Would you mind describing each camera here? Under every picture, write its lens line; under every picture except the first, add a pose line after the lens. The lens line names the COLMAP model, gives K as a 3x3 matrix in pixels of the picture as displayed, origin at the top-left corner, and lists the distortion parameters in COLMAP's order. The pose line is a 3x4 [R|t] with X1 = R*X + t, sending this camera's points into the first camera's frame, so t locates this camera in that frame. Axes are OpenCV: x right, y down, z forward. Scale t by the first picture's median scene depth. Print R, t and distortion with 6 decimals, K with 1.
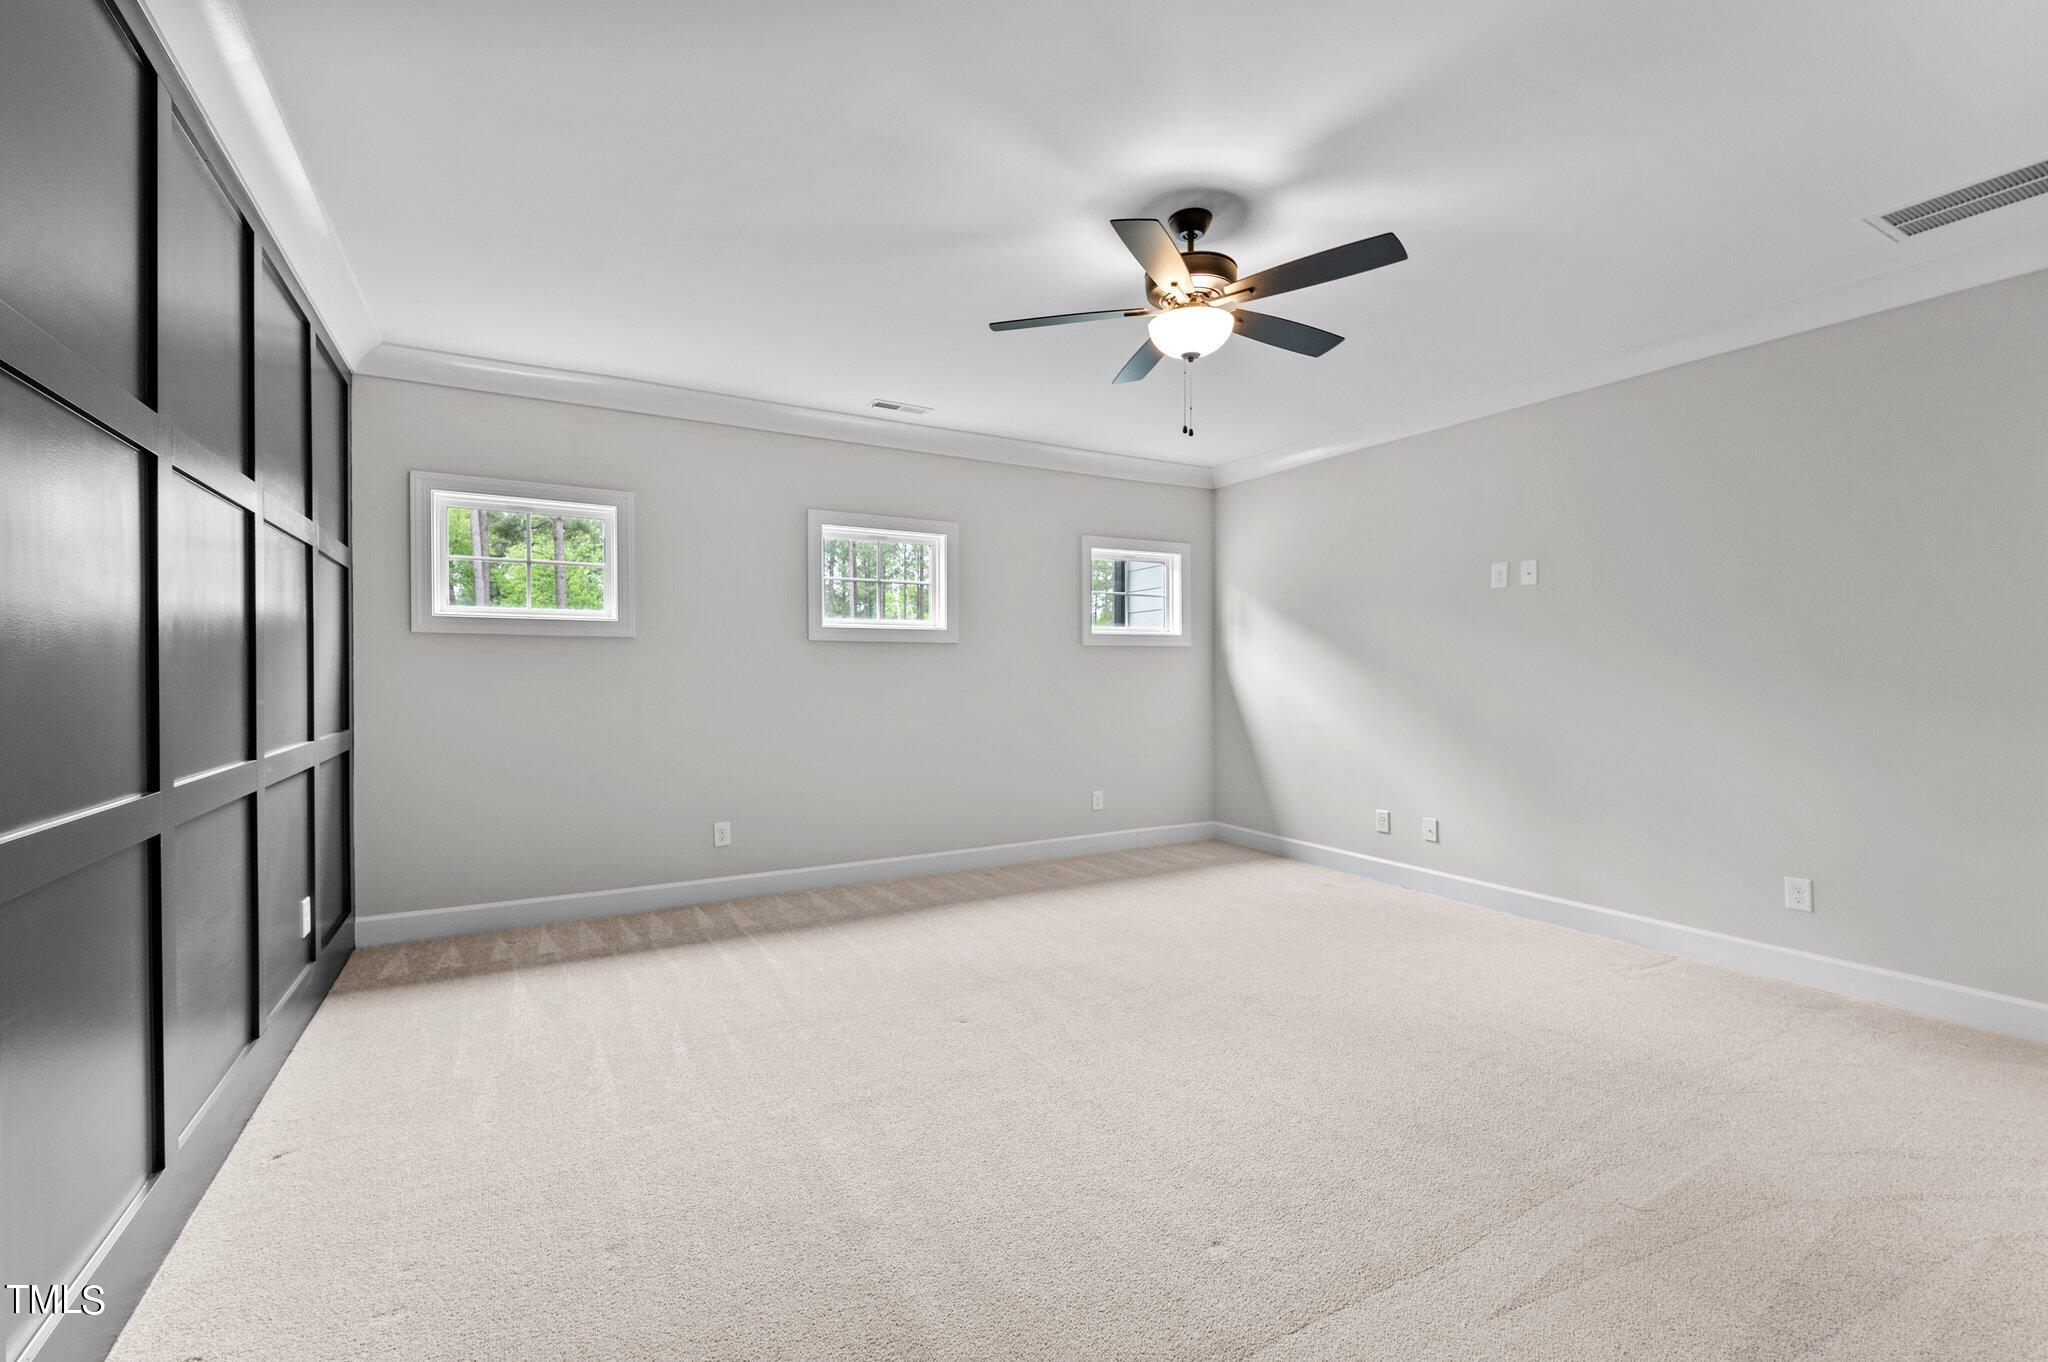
lens RADIAL K [[863.5, 0, 1010.8], [0, 863.5, 676.4], [0, 0, 1]] dist [0.013448, -0.007652]
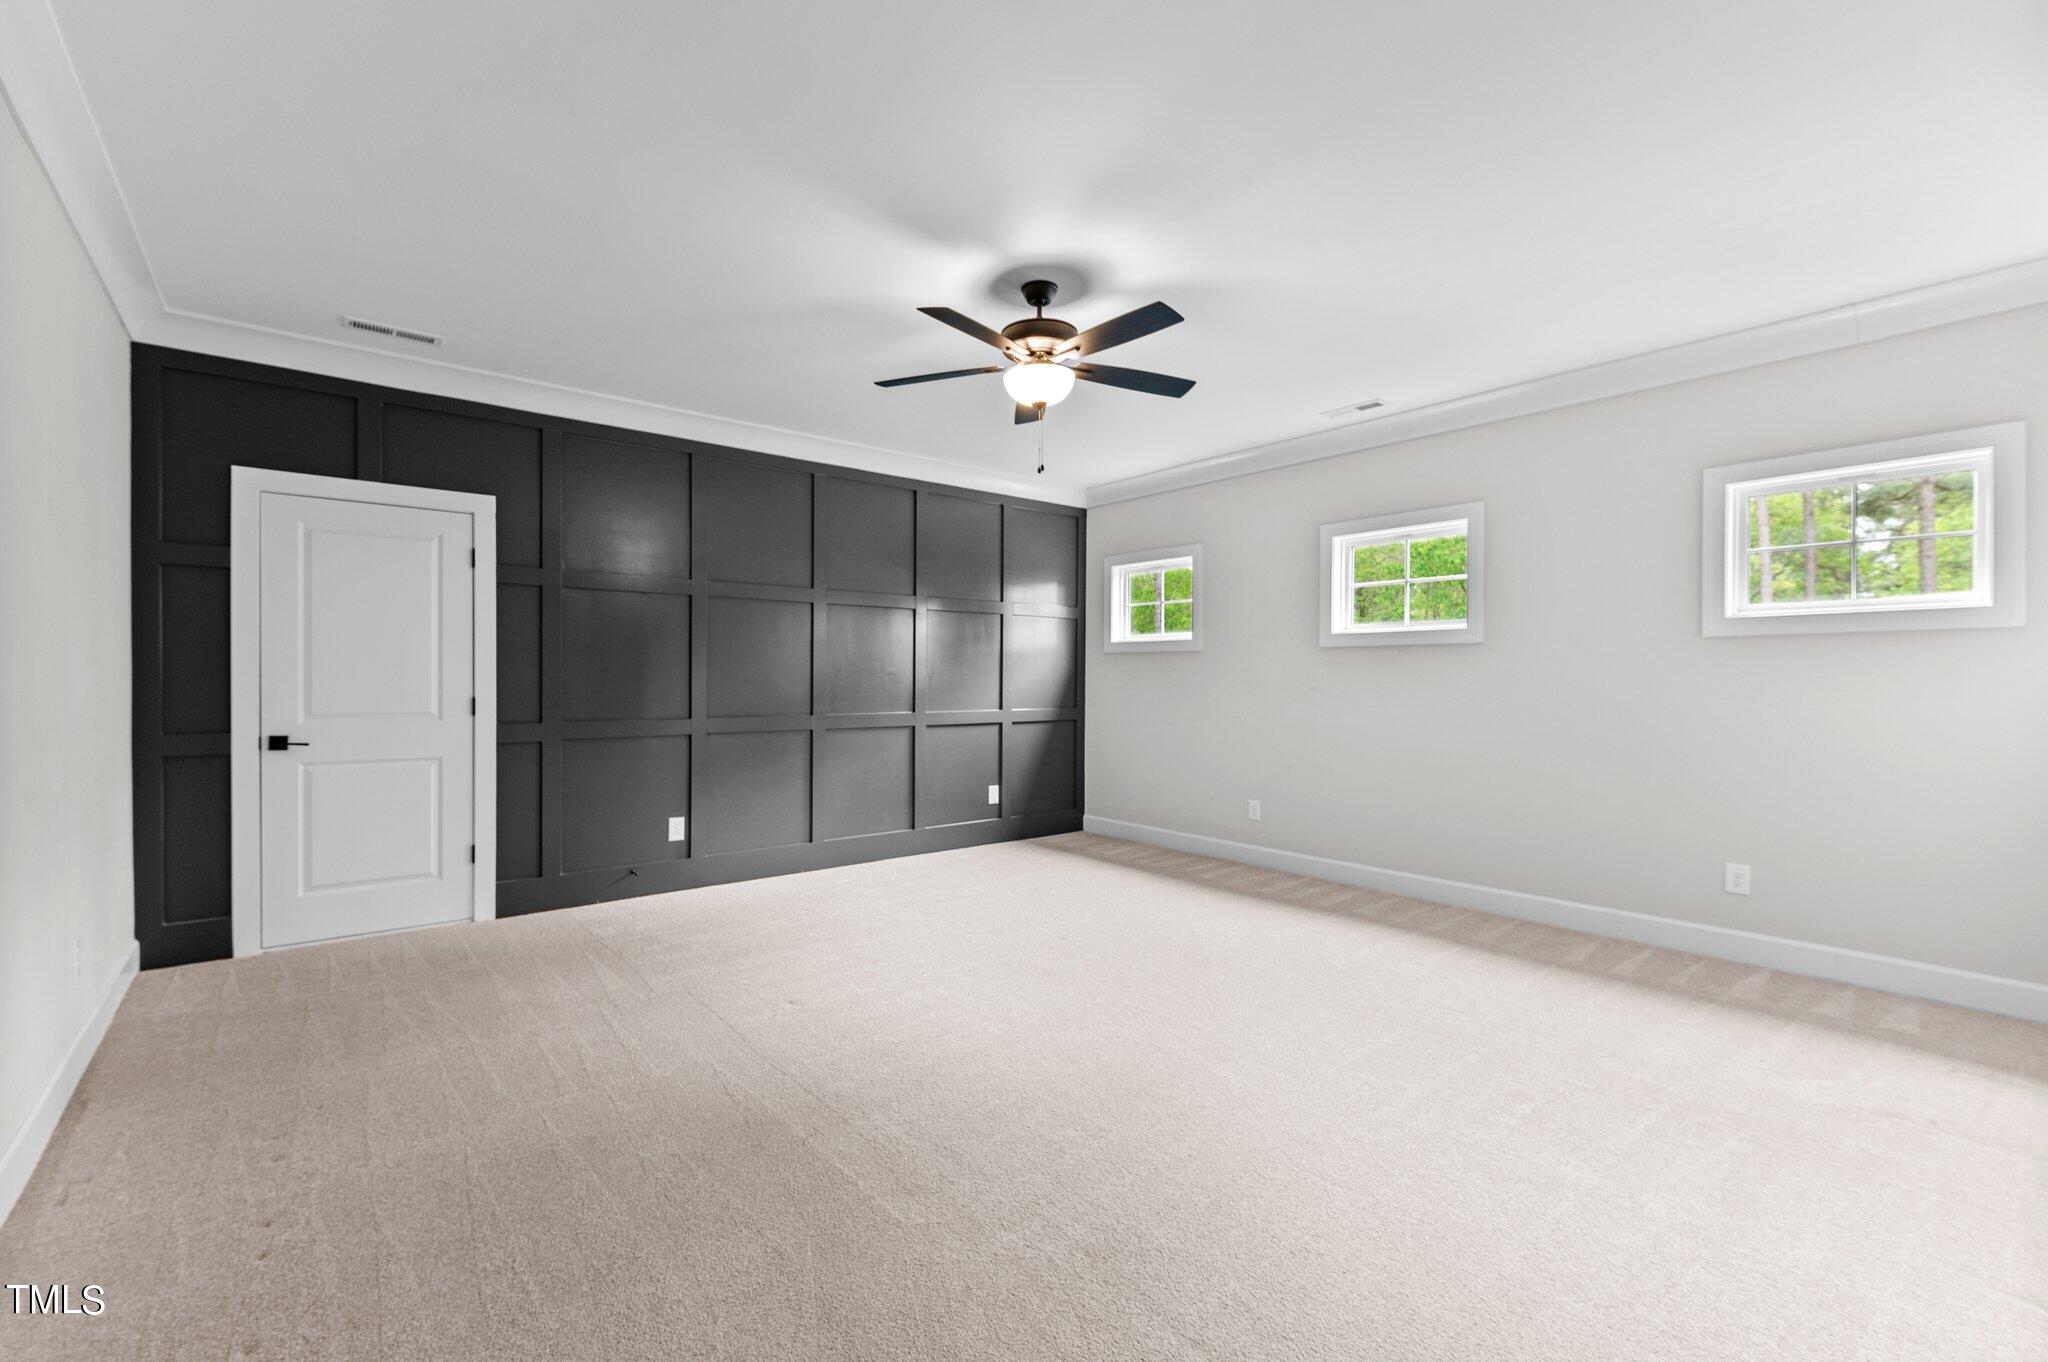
lens RADIAL K [[863.5, 0, 1010.3], [0, 863.5, 681.0], [0, 0, 1]] dist [0.013448, -0.007652]
pose [[0.170935, 0.004832, -0.985271, 0.428609], [-0.005285, 0.999978, 0.003987, -0.000920], [0.985268, 0.004526, 0.170956, 0.242049]]
